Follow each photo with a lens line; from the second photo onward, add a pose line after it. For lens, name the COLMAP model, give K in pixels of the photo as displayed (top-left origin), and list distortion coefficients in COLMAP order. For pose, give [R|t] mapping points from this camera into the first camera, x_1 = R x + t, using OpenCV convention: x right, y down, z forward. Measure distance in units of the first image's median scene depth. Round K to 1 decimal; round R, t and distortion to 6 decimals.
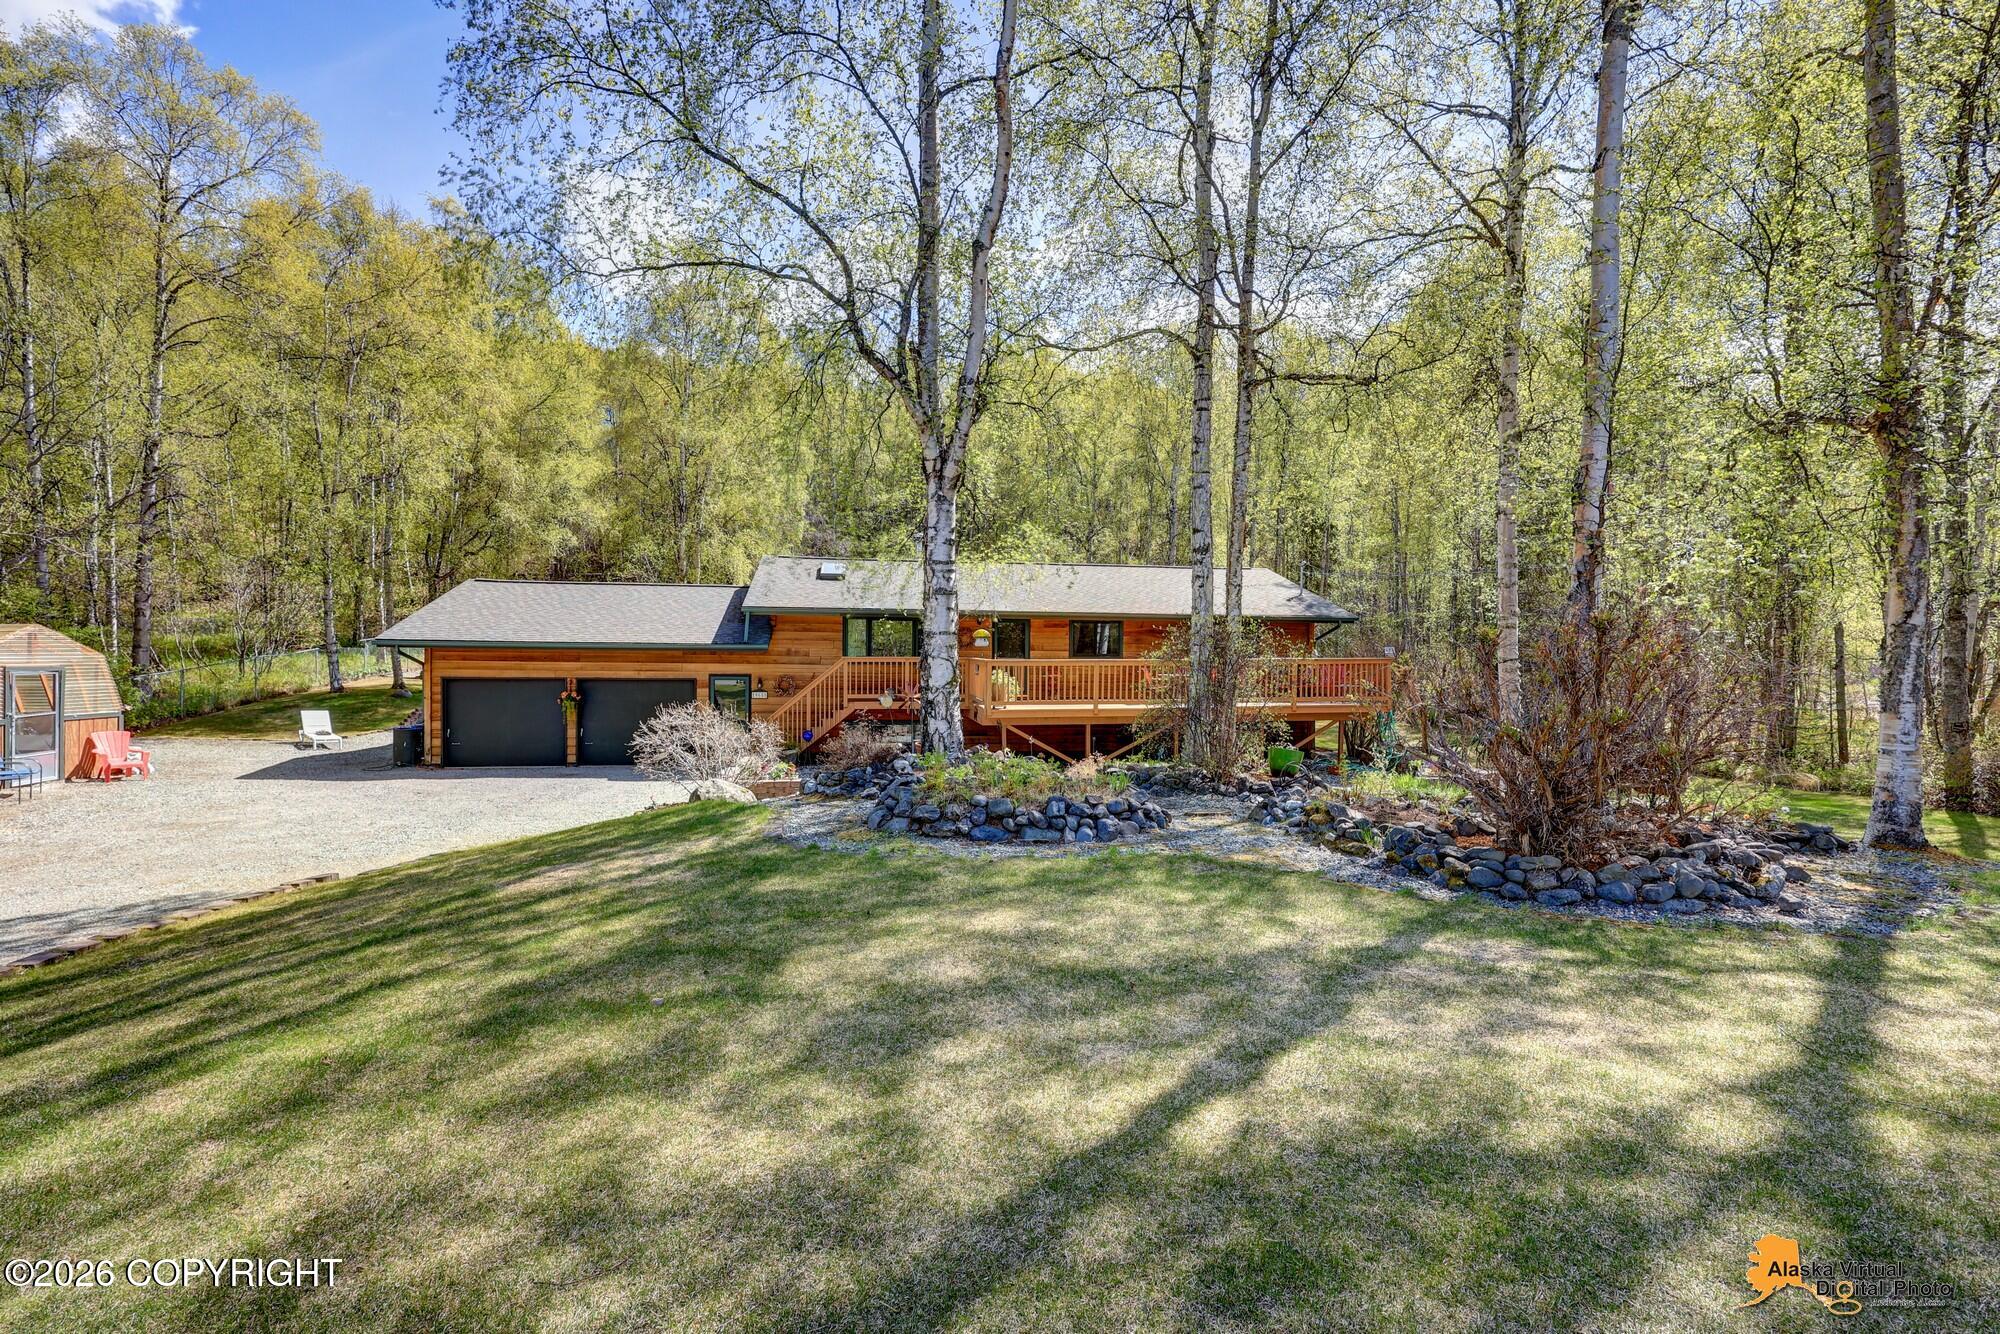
lens RADIAL K [[921.4, 0, 995.1], [0, 921.4, 664.1], [0, 0, 1]] dist [0.000224, -0.000150]
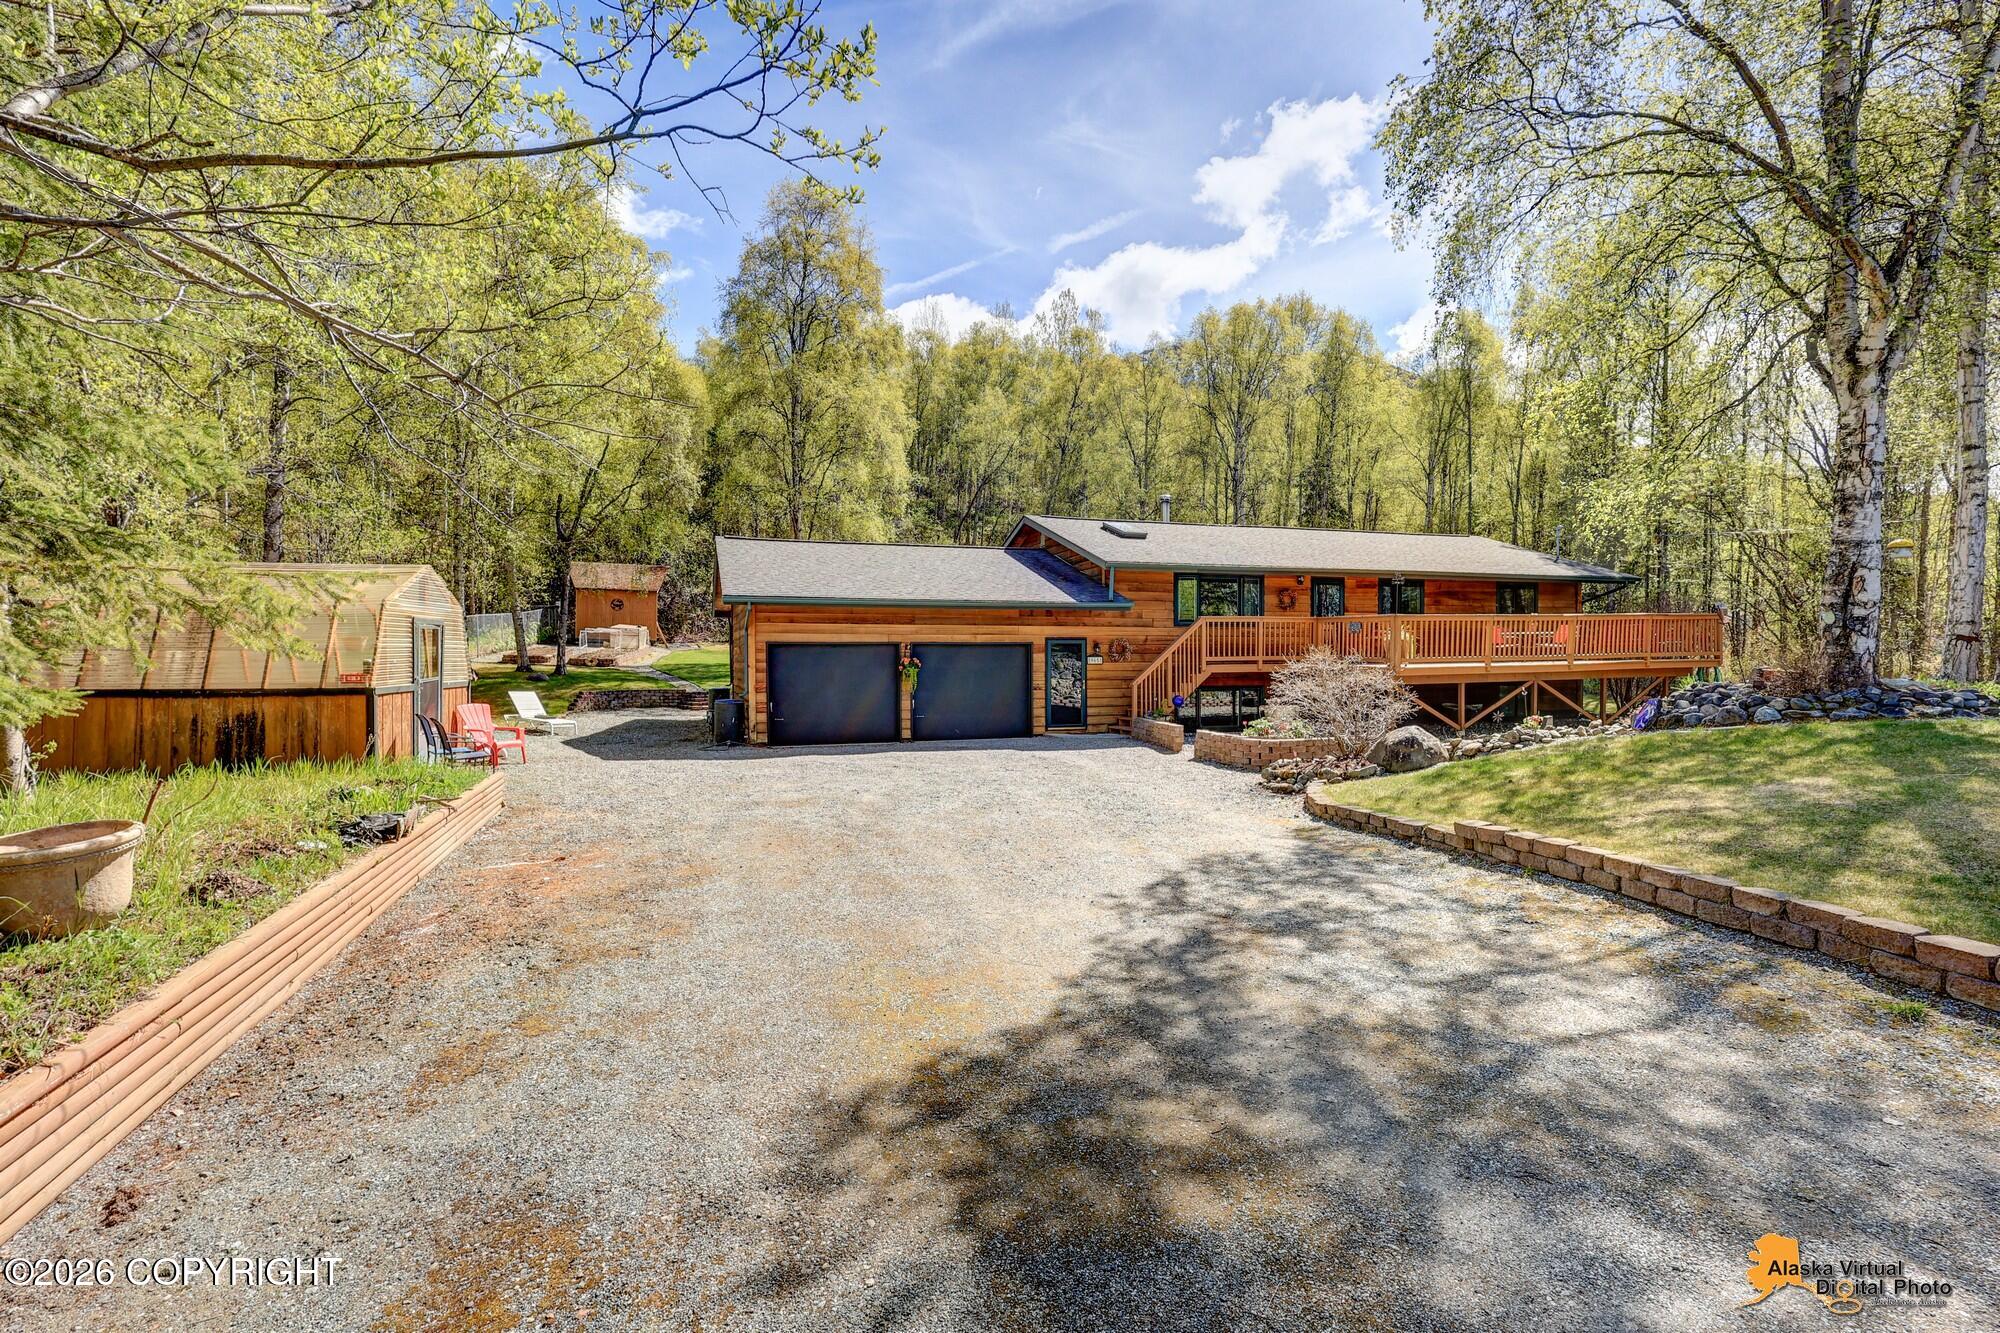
lens RADIAL K [[921.4, 0, 995.1], [0, 921.4, 663.6], [0, 0, 1]] dist [0.000224, -0.000150]
pose [[0.988584, -0.014298, 0.149991, -0.500661], [0.014170, 0.999898, 0.001923, 0.034410], [-0.150003, 0.000225, 0.988686, 0.110912]]
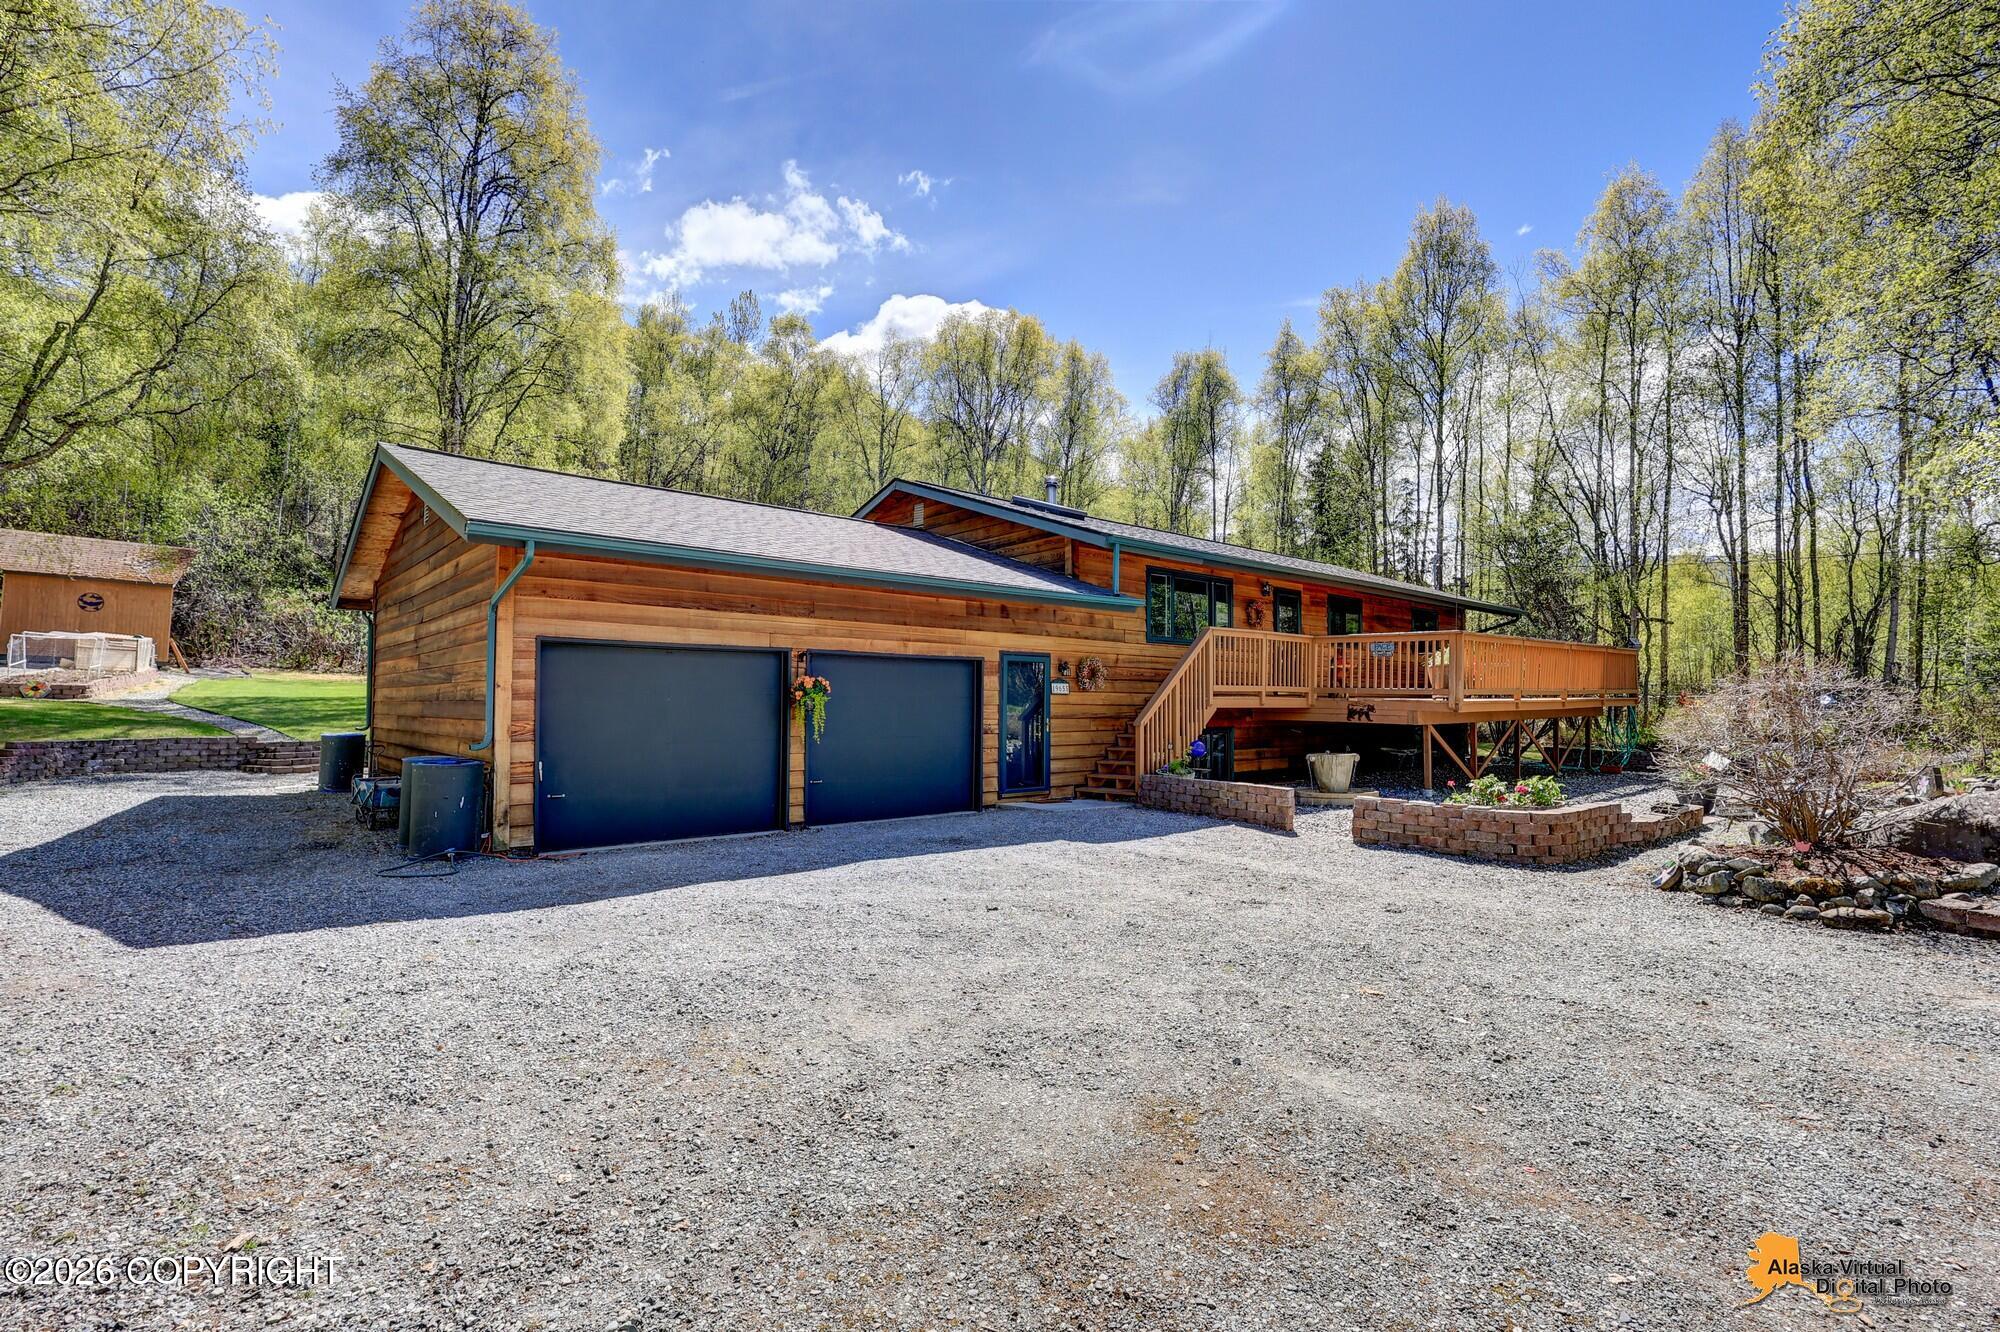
lens RADIAL K [[921.4, 0, 995.1], [0, 921.4, 663.1], [0, 0, 1]] dist [0.000224, -0.000150]
pose [[0.851703, 0.017576, 0.523729, -0.620062], [0.006834, 0.998980, -0.044639, 0.044562], [-0.523979, 0.041599, 0.850714, 0.517256]]
